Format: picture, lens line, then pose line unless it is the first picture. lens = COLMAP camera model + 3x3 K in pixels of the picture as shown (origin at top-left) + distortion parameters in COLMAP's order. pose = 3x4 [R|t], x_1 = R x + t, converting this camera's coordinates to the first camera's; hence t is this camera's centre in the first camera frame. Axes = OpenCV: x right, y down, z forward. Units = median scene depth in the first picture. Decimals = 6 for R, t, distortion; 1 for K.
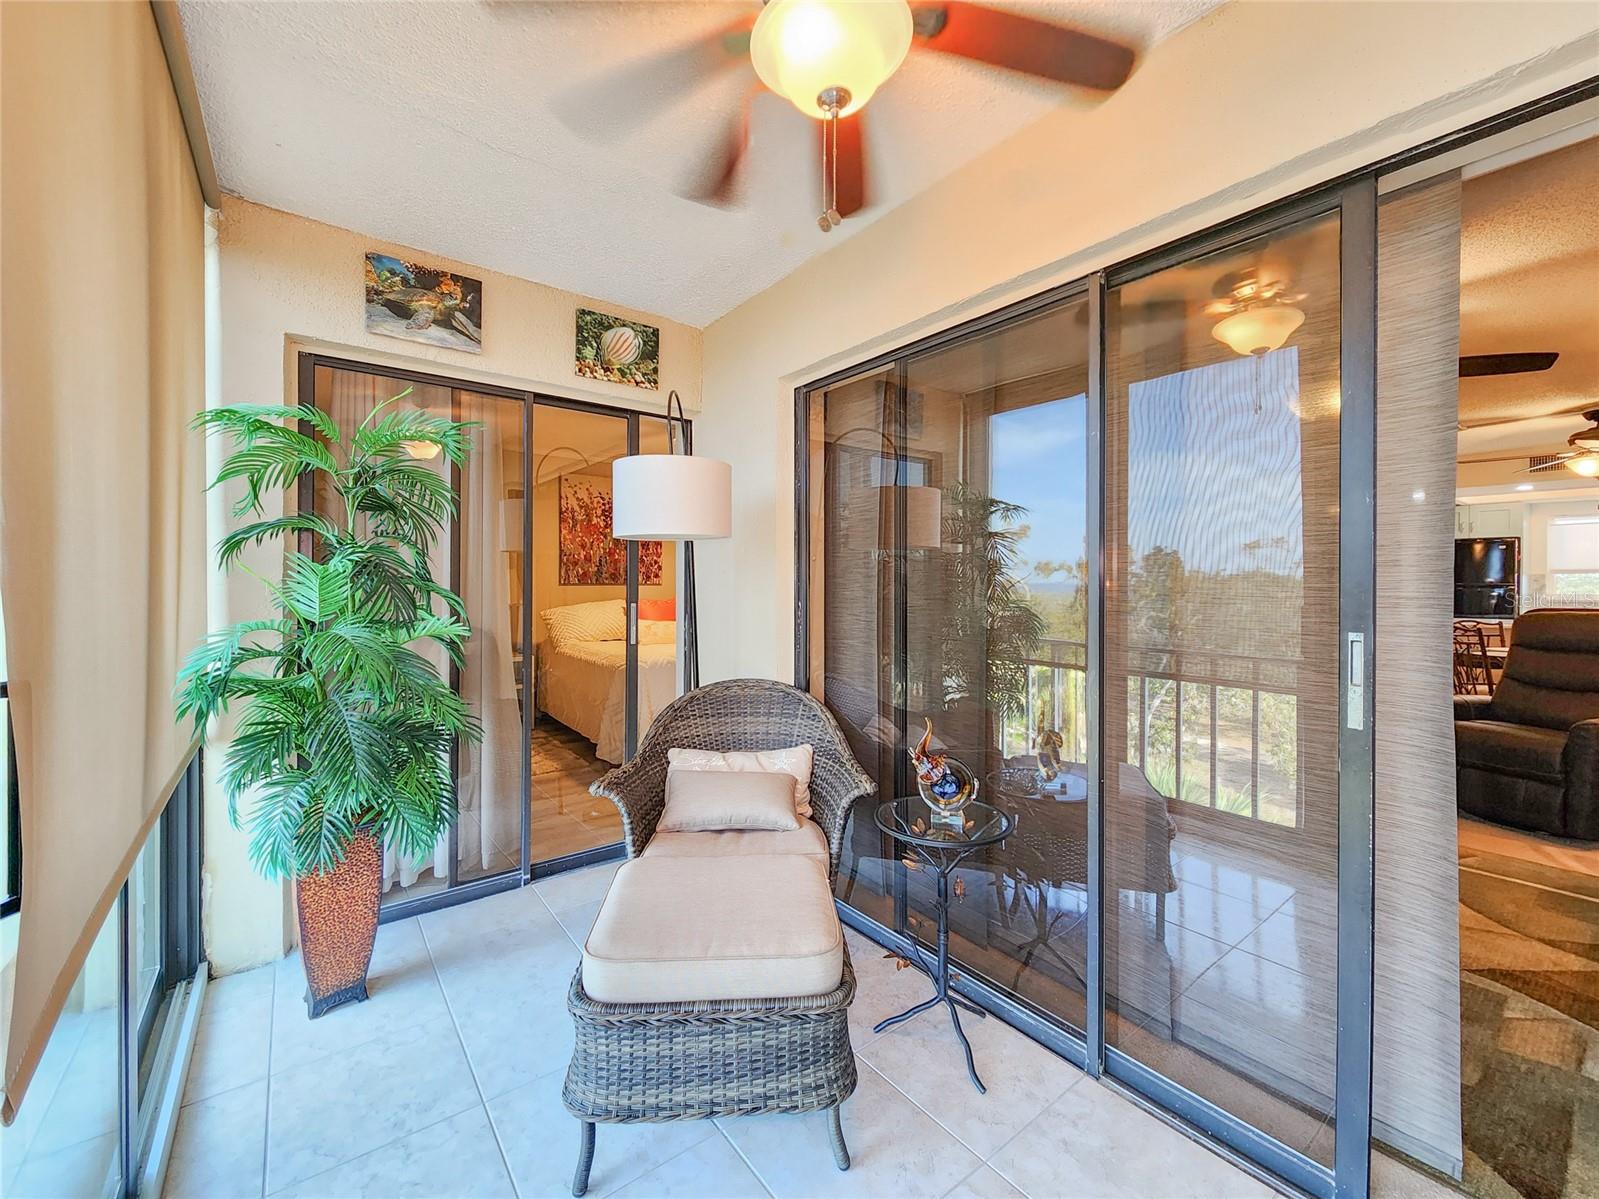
lens RADIAL K [[659.6, 0, 792.0], [0, 659.6, 589.0], [0, 0, 1]] dist [-0.000580, -0.000270]
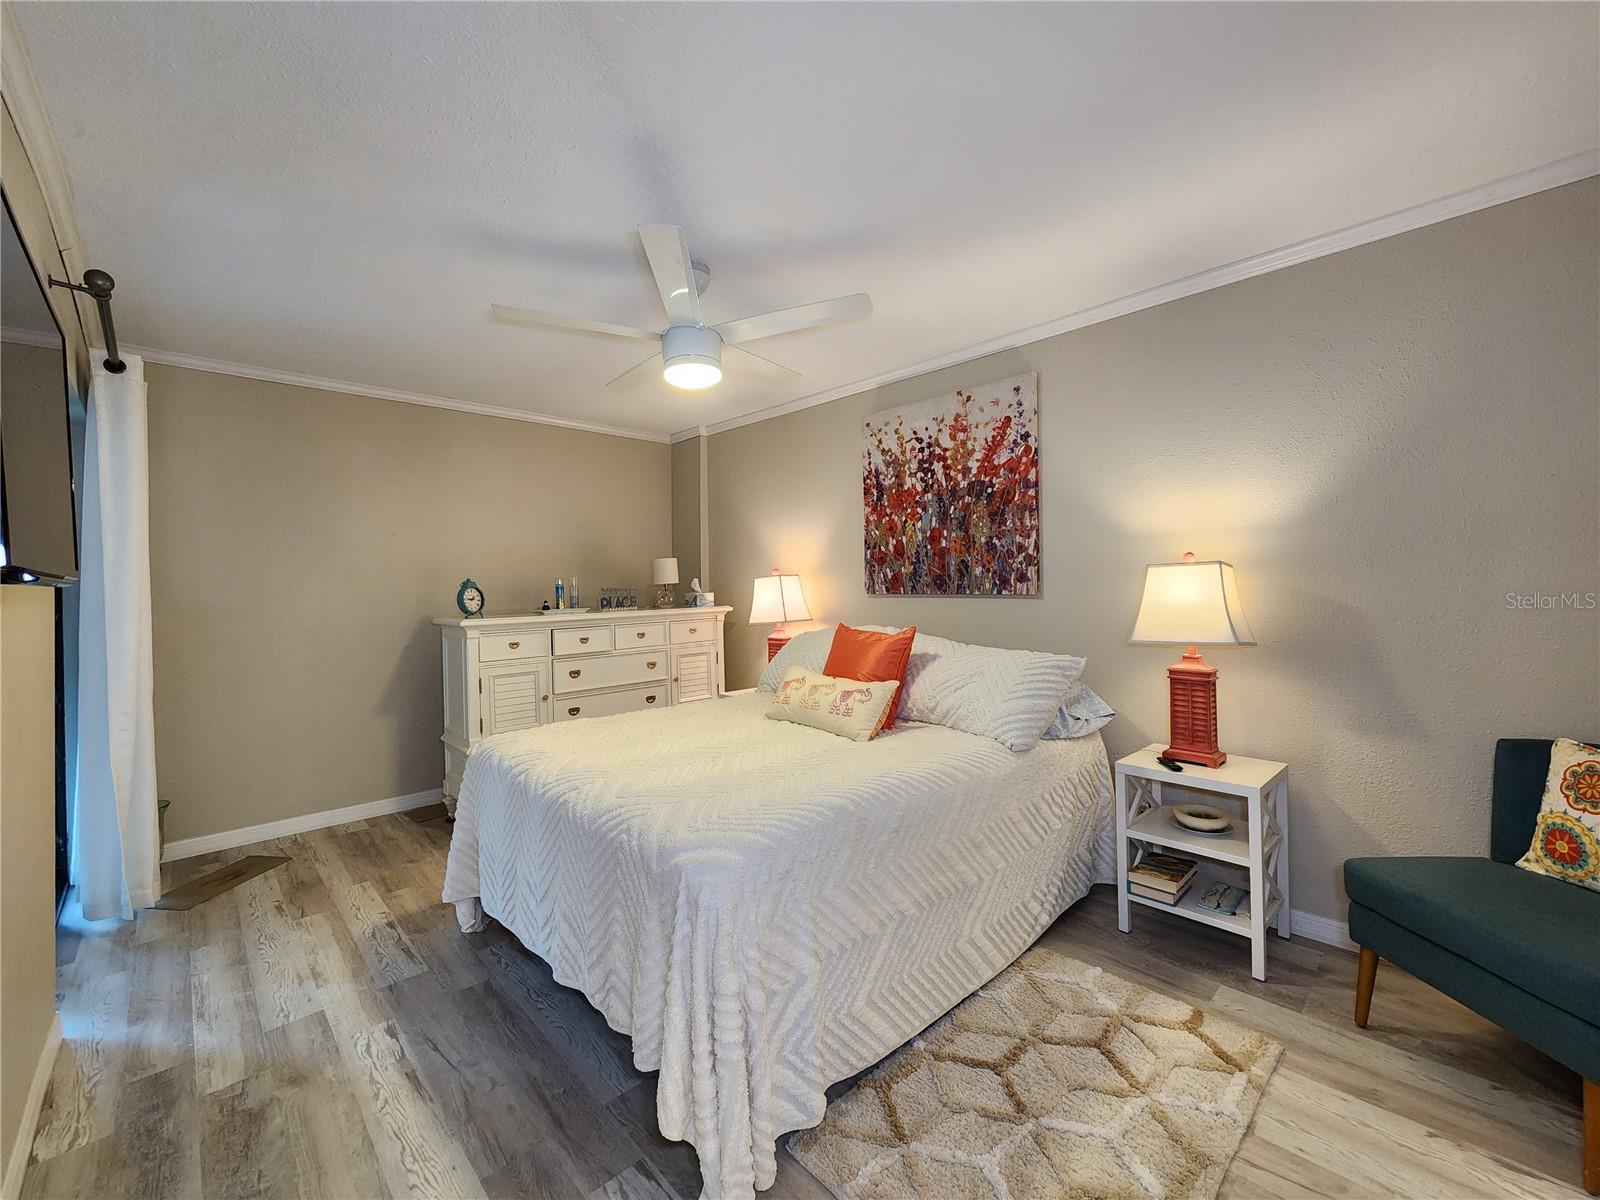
lens RADIAL K [[652.0, 0, 783.7], [0, 652.0, 588.4], [0, 0, 1]] dist [0.000571, -0.000208]
pose [[0.101135, 0.001411, -0.994872, 0.255275], [0.000142, 0.999999, 0.001433, -0.014484], [0.994873, -0.000287, 0.101135, 0.864283]]
